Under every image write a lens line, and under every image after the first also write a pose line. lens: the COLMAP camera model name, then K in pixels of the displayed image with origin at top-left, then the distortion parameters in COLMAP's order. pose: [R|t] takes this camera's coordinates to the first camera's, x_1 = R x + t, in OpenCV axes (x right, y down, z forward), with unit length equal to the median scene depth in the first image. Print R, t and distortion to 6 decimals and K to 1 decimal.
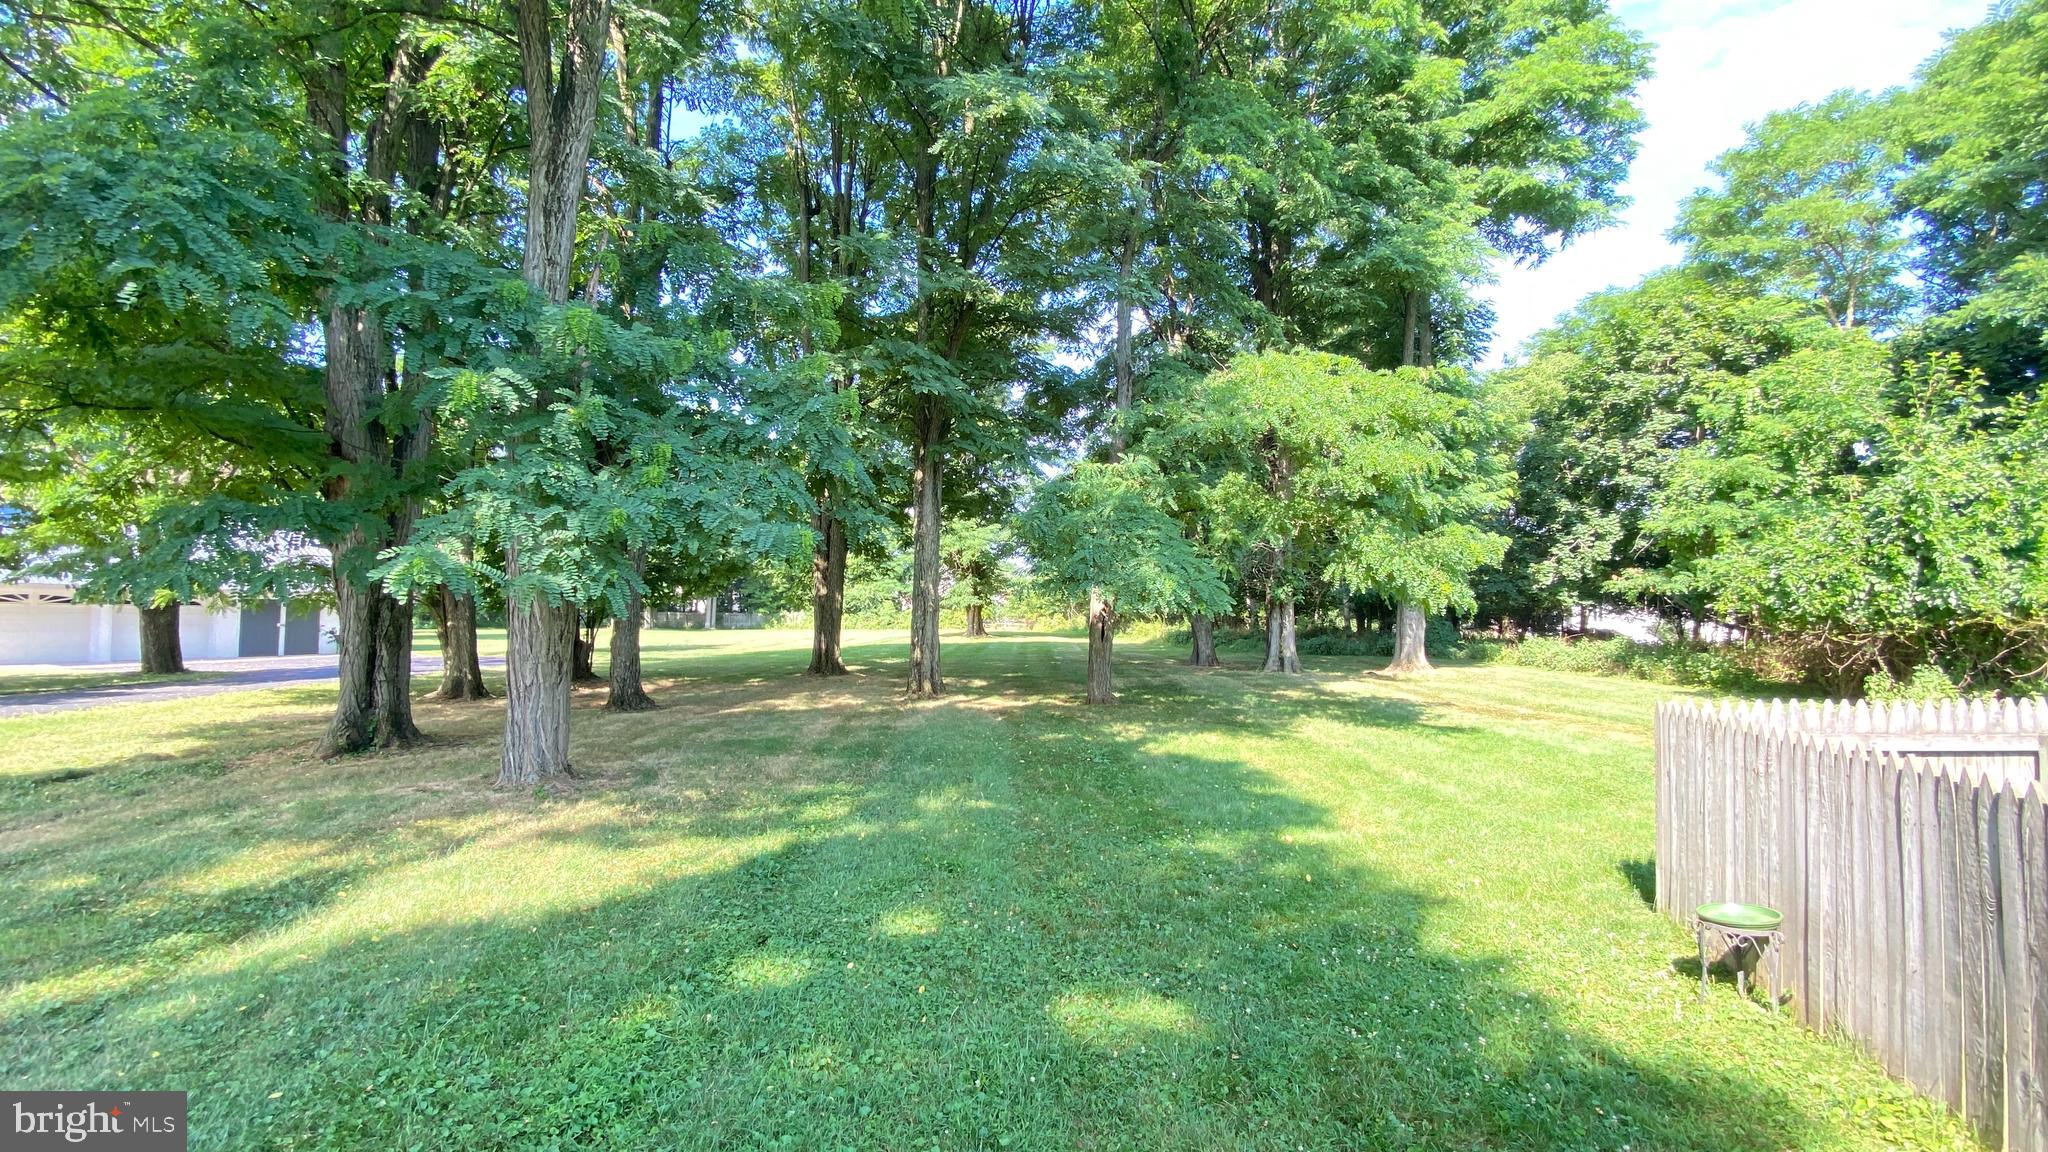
lens RADIAL K [[834.0, 0, 1024.0], [0, 834.0, 576.0], [0, 0, 1]] dist [0.017746, -0.019163]
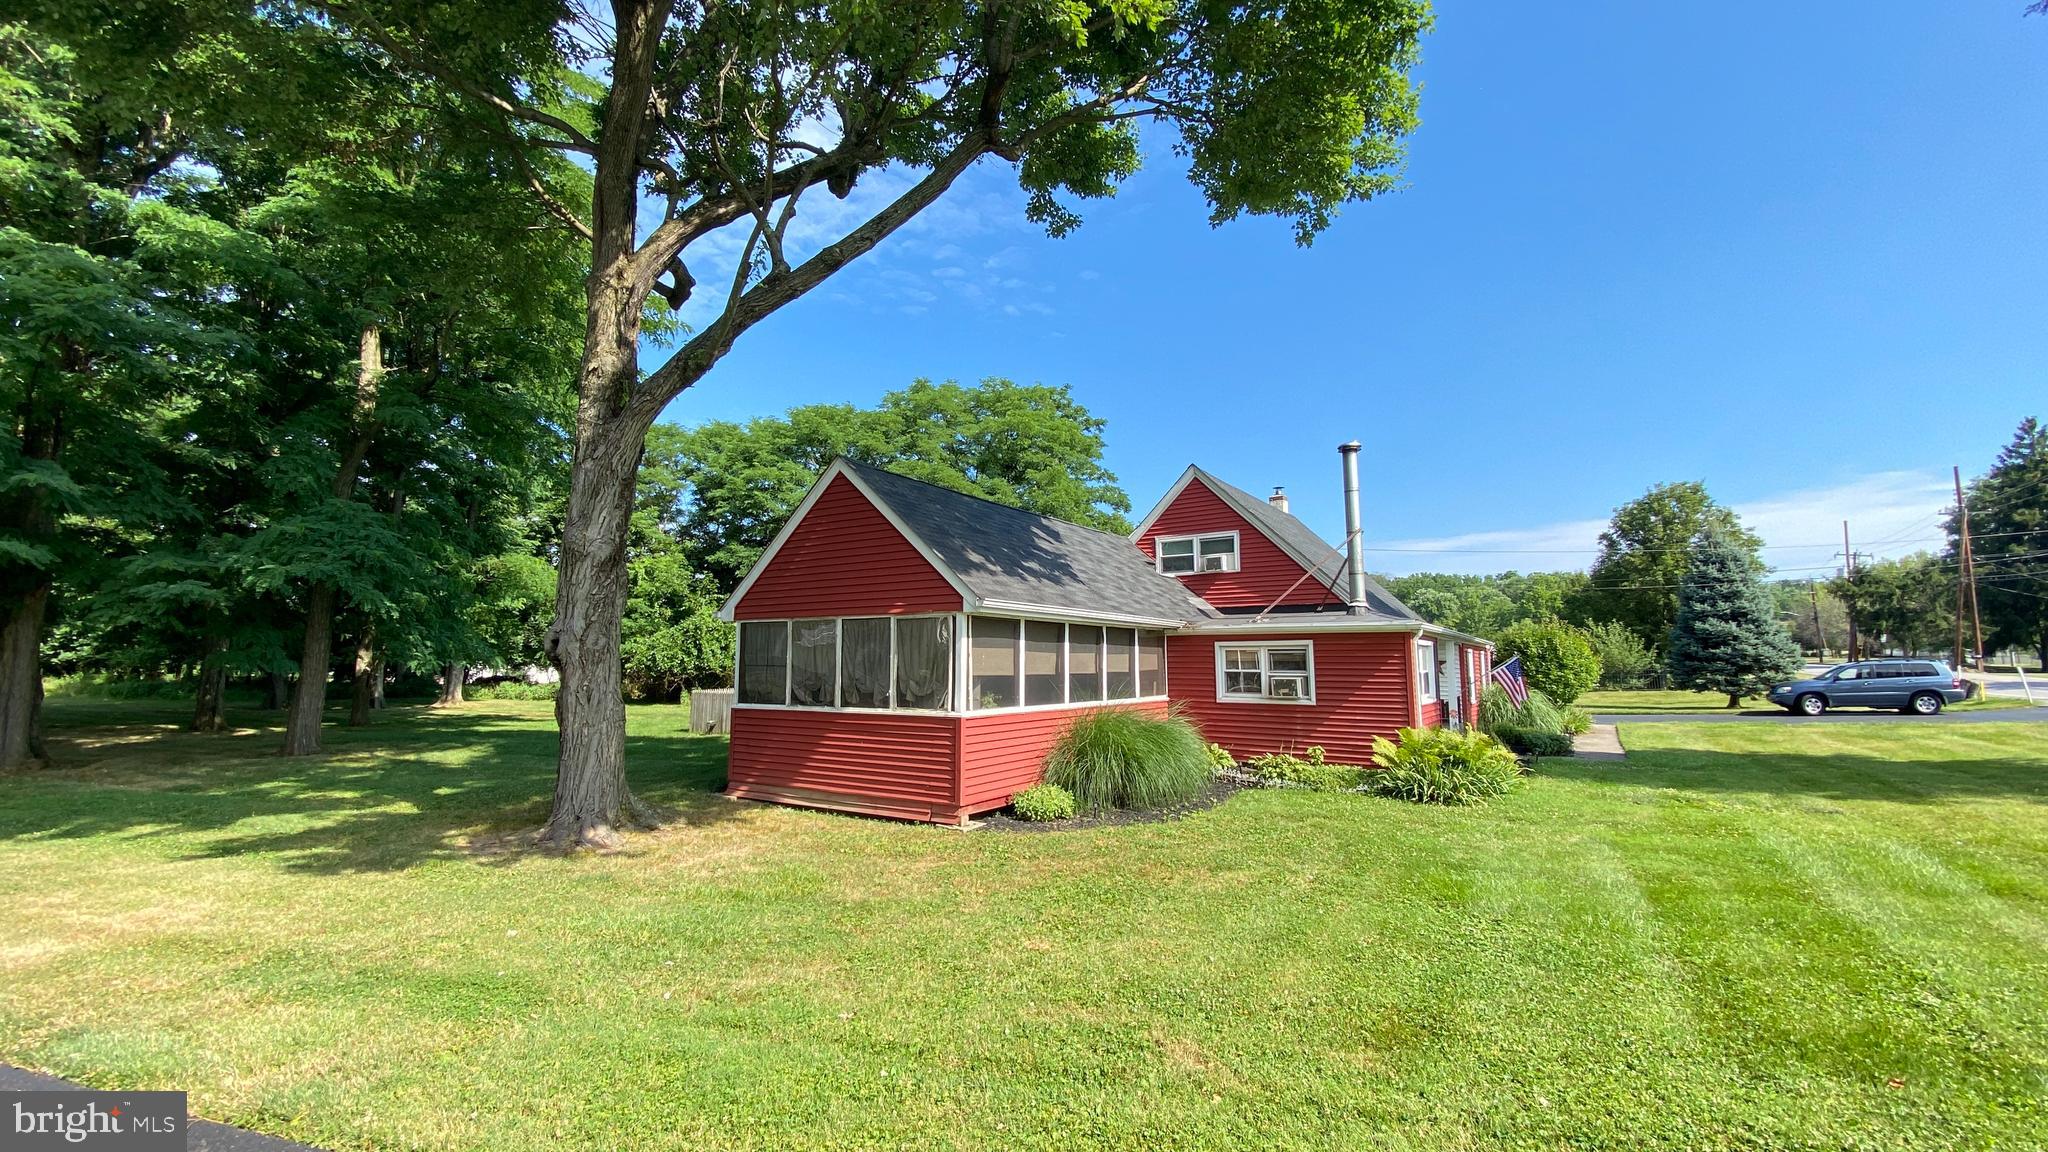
lens RADIAL K [[834.0, 0, 1024.0], [0, 834.0, 576.0], [0, 0, 1]] dist [0.017746, -0.019163]
pose [[0.289620, 0.098115, 0.952100, -1.264728], [-0.047519, 0.994979, -0.088079, -0.067600], [-0.955961, -0.019733, 0.292829, -0.844970]]
